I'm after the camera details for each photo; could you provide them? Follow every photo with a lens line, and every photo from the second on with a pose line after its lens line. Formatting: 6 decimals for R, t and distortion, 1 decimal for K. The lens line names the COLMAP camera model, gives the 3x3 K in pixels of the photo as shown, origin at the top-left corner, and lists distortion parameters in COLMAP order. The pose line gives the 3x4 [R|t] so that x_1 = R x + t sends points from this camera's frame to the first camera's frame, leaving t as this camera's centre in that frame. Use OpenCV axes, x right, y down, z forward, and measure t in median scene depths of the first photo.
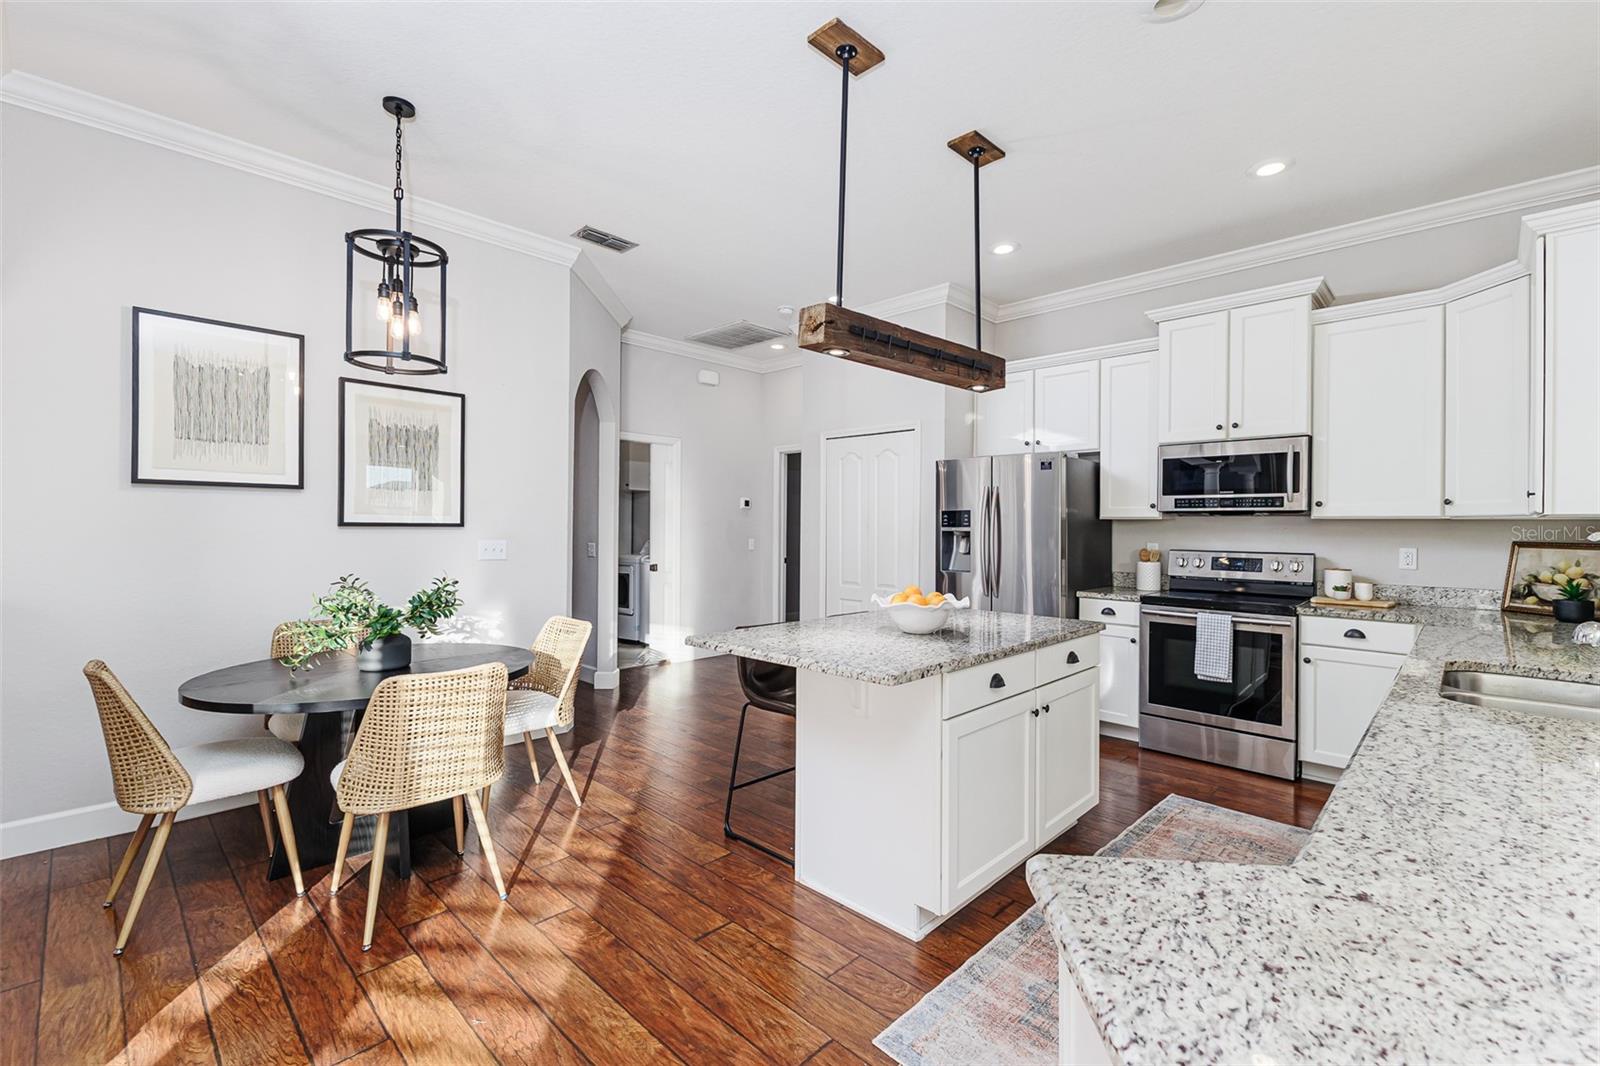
lens RADIAL K [[685.1, 0, 799.2], [0, 685.1, 524.7], [0, 0, 1]] dist [0.027236, -0.010019]
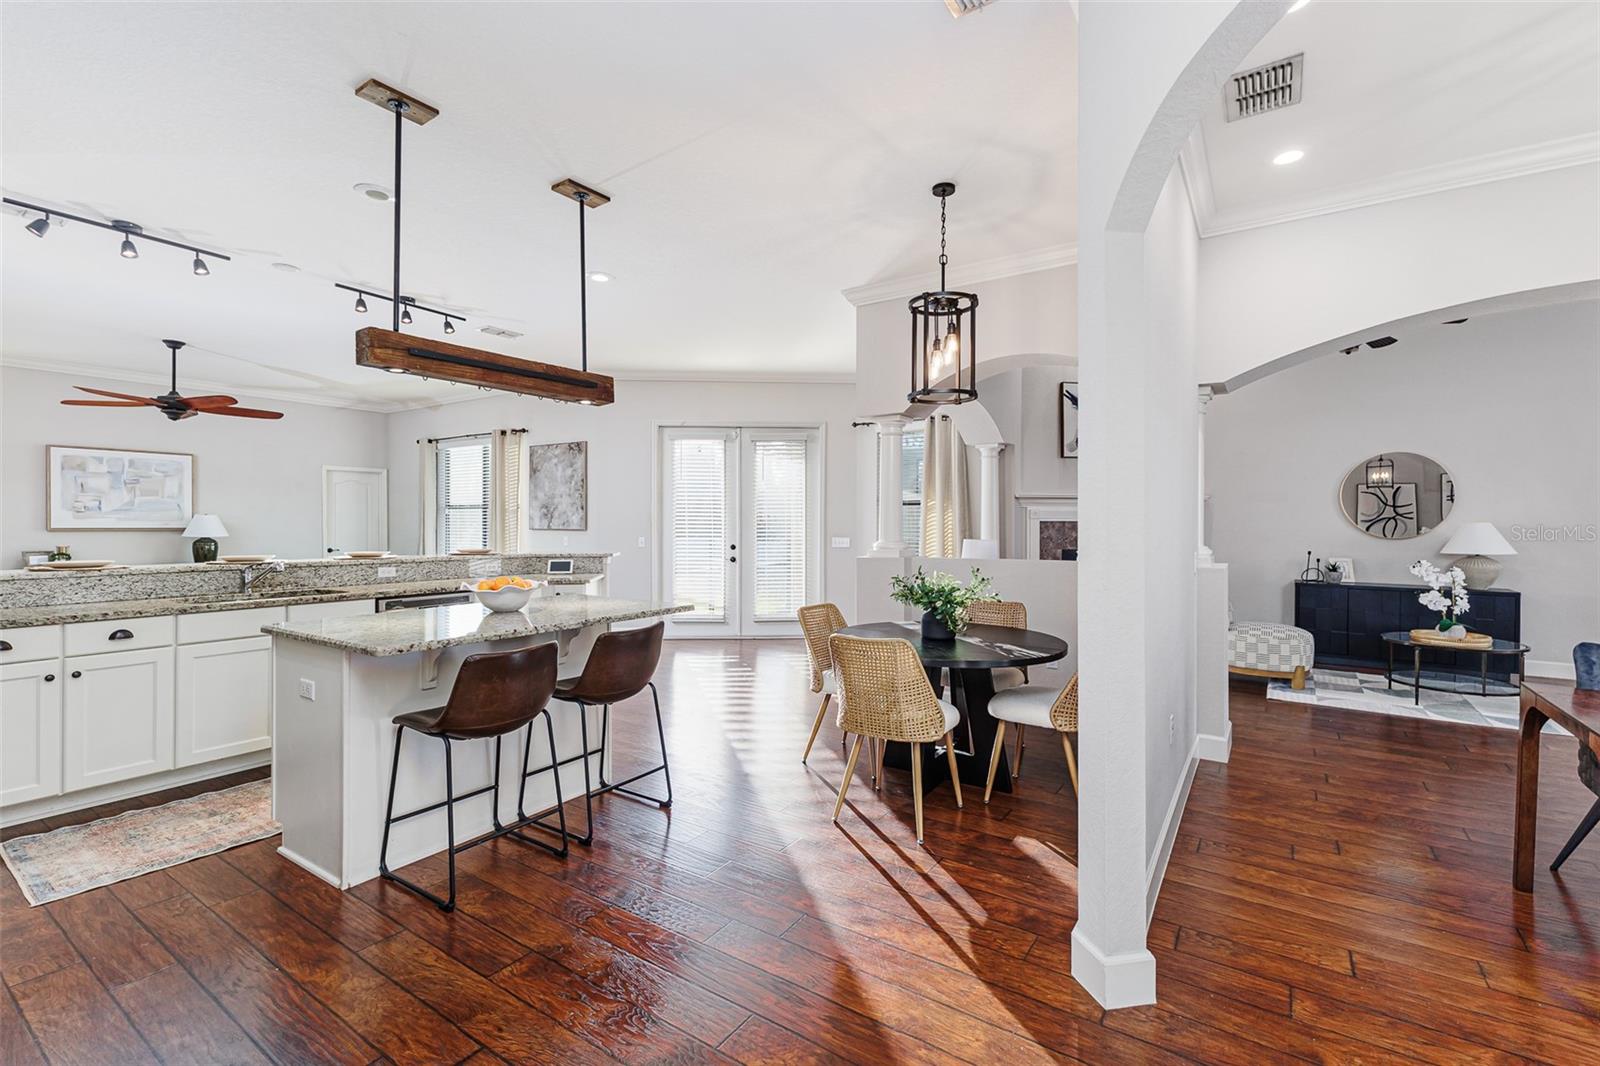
lens RADIAL K [[709.6, 0, 803.8], [0, 709.6, 527.9], [0, 0, 1]] dist [0.004462, 0.000282]
pose [[-0.983205, -0.008491, -0.182305, -0.078233], [-0.009109, 0.999955, 0.002549, 0.001671], [0.182275, 0.004167, -0.983239, 1.641526]]
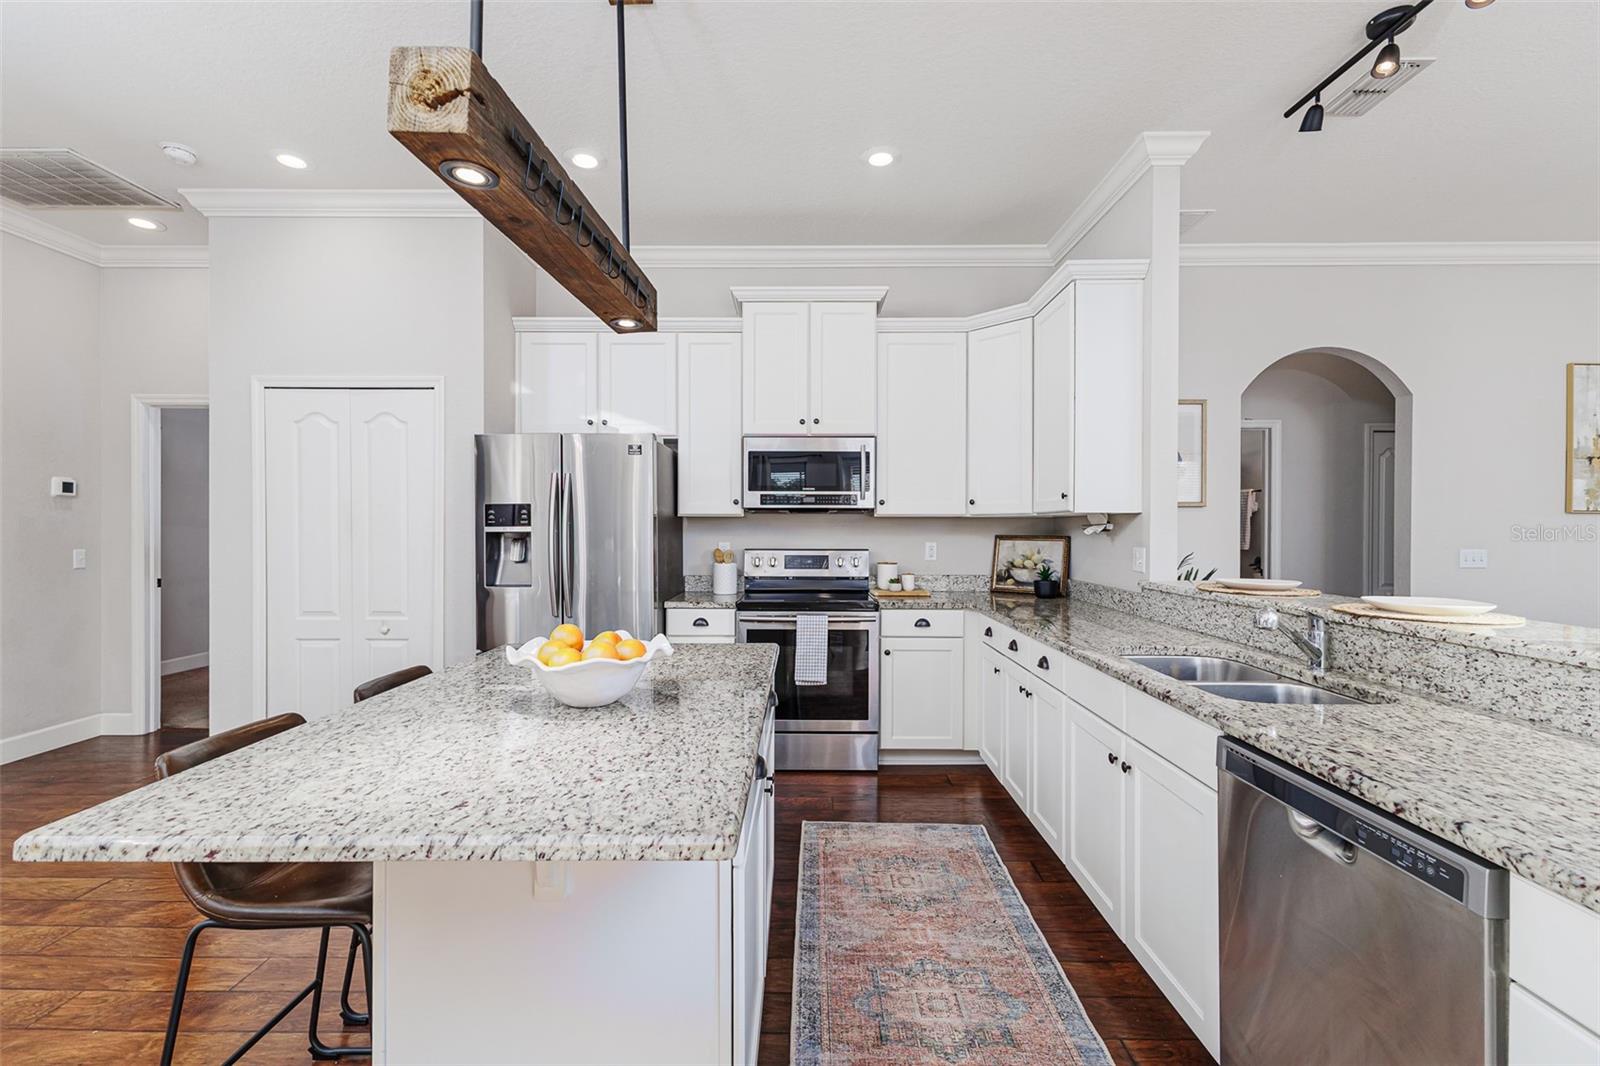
lens RADIAL K [[698.9, 0, 794.2], [0, 698.9, 530.1], [0, 0, 1]] dist [0.002997, 0.000091]
pose [[0.722118, -0.010400, 0.691692, -0.085314], [0.003224, 0.999927, 0.011668, -0.000547], [-0.691763, -0.006195, 0.722098, 0.314727]]
